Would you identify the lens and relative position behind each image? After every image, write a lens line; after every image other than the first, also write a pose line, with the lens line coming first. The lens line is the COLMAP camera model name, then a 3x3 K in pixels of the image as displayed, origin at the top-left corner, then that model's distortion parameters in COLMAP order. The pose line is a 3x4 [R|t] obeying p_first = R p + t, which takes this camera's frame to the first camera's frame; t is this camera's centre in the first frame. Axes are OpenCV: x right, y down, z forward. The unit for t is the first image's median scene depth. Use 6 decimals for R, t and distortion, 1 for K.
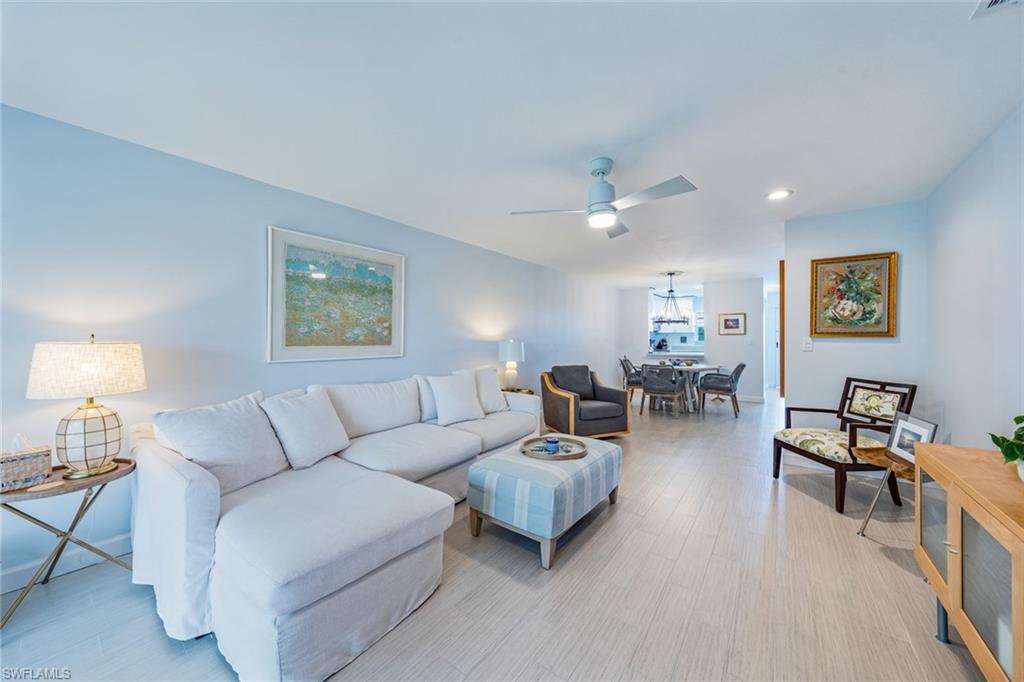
lens RADIAL K [[361.5, 0, 521.7], [0, 361.5, 339.0], [0, 0, 1]] dist [-0.000794, -0.000033]
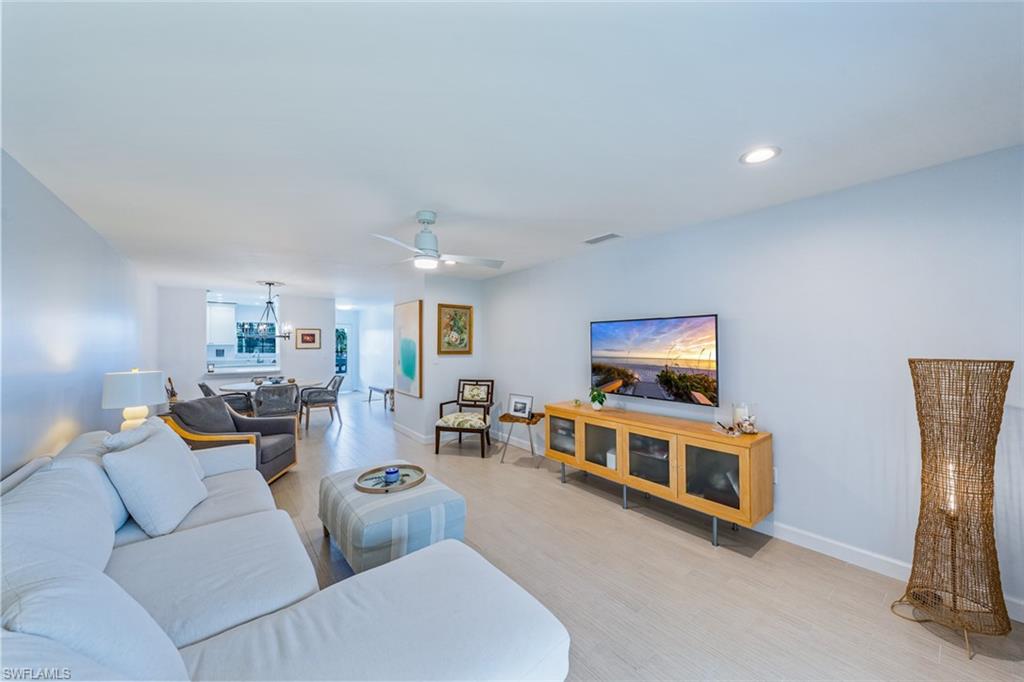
lens RADIAL K [[361.5, 0, 521.6], [0, 361.5, 340.3], [0, 0, 1]] dist [-0.000794, -0.000033]
pose [[0.244795, 0.009701, 0.969526, -0.619660], [0.002227, 0.999942, -0.010568, -0.052384], [-0.969572, 0.004747, 0.244759, 0.317919]]
